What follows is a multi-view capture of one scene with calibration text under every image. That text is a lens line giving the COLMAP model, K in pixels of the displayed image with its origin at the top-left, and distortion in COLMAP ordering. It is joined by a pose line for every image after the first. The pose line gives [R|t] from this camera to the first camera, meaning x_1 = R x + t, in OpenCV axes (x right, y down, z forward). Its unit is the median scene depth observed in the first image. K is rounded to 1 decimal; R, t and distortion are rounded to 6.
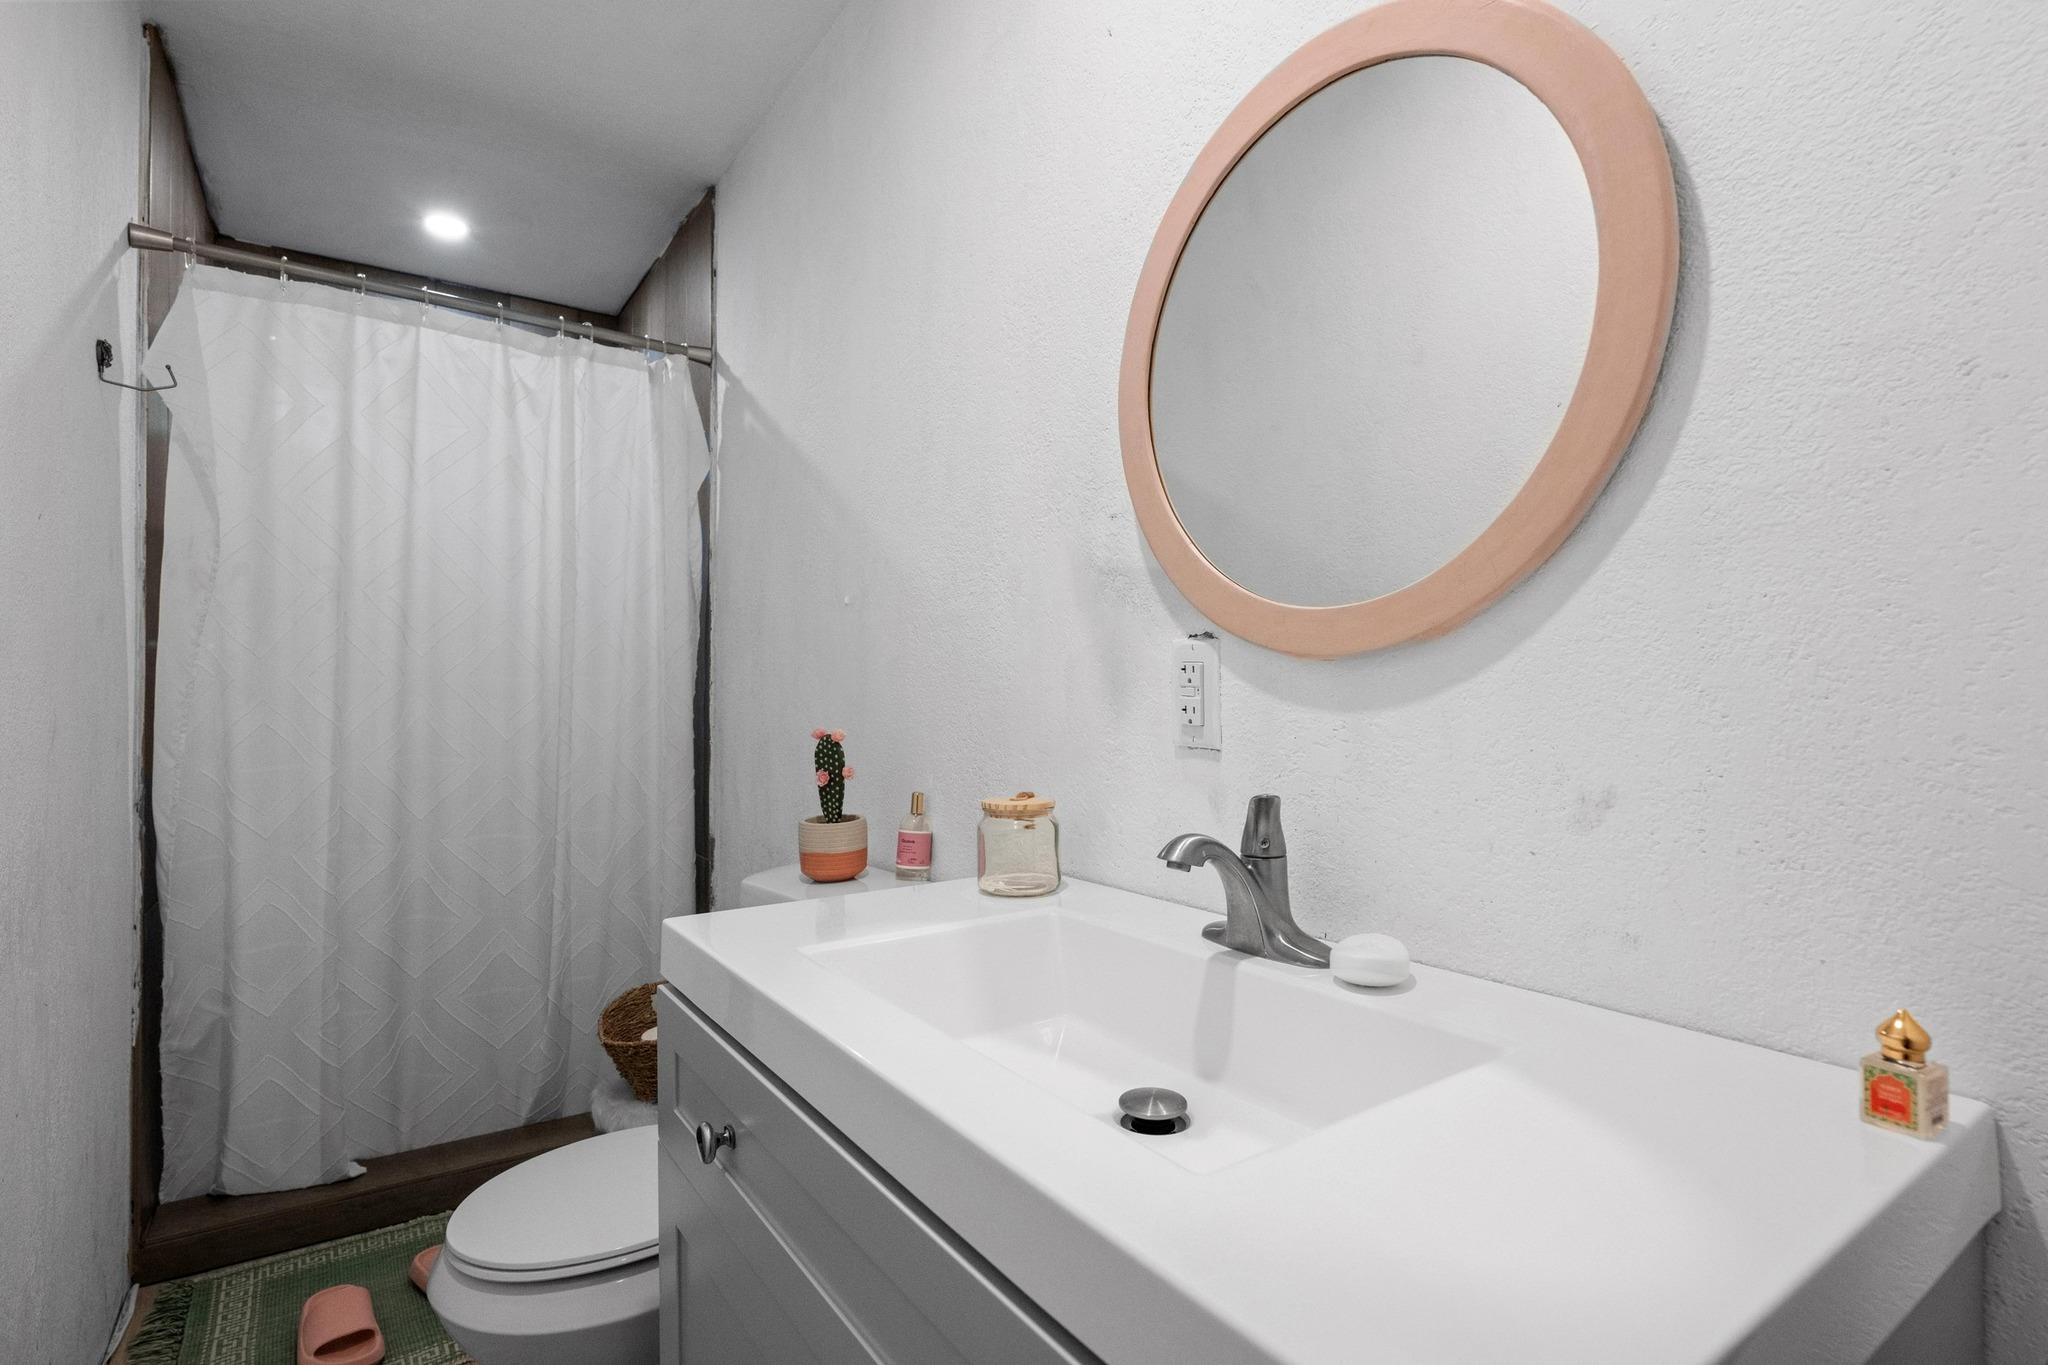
lens RADIAL K [[992.5, 0, 1020.8], [0, 992.5, 683.6], [0, 0, 1]] dist [-0.001221, 0.000237]
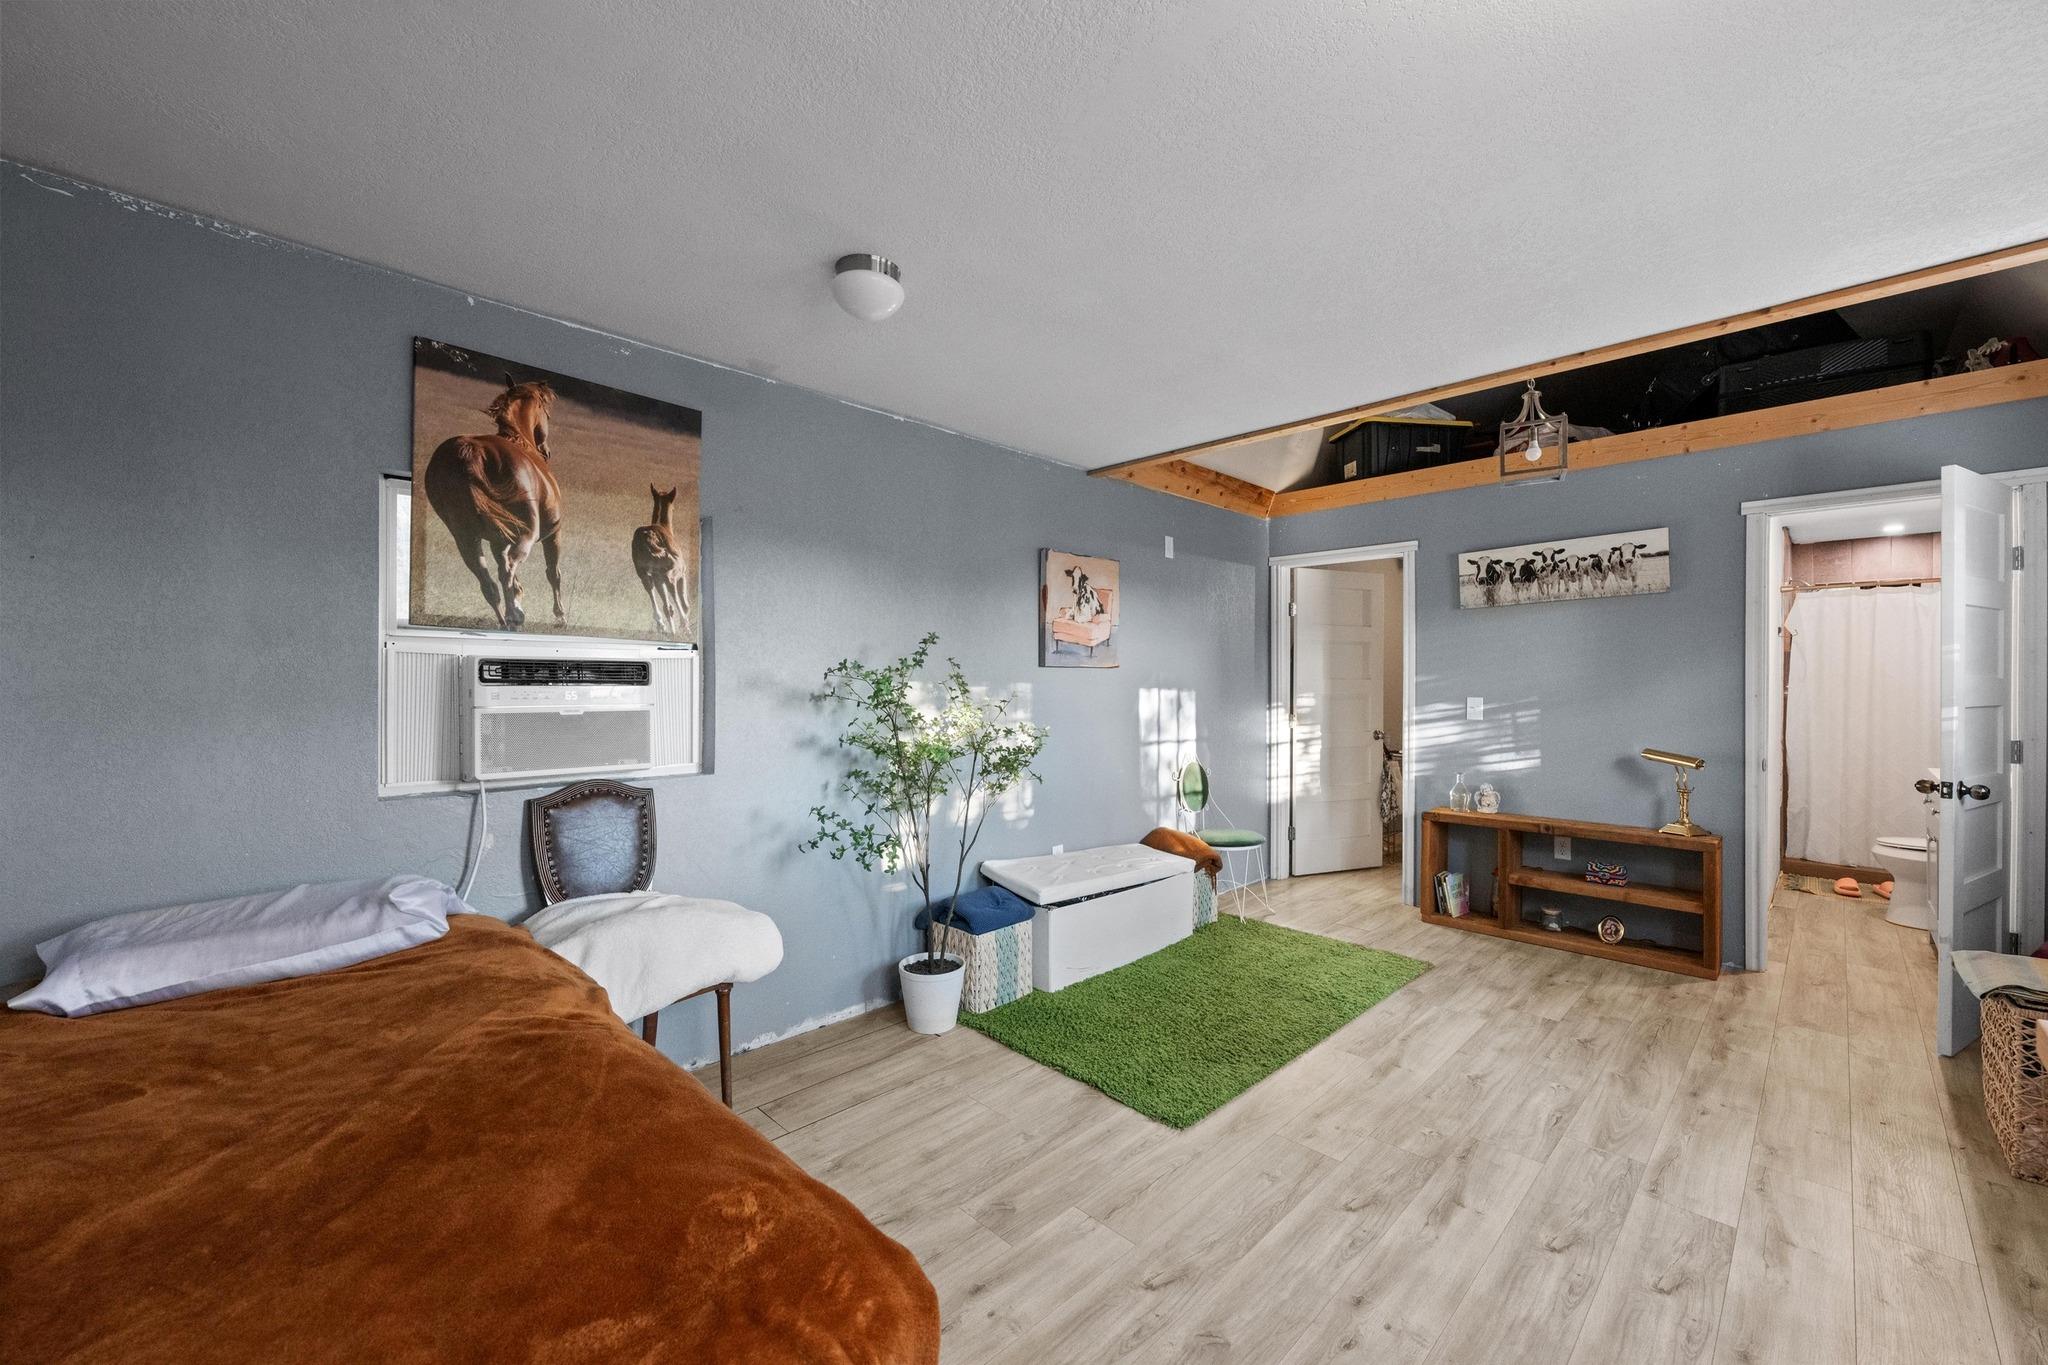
lens RADIAL K [[807.5, 0, 1017.1], [0, 807.5, 684.5], [0, 0, 1]] dist [-0.001418, -0.000276]
pose [[0.186458, -0.001788, -0.982461, 1.399640], [0.000985, 0.999998, -0.001633, -0.080102], [0.982462, -0.000663, 0.186460, -2.159358]]
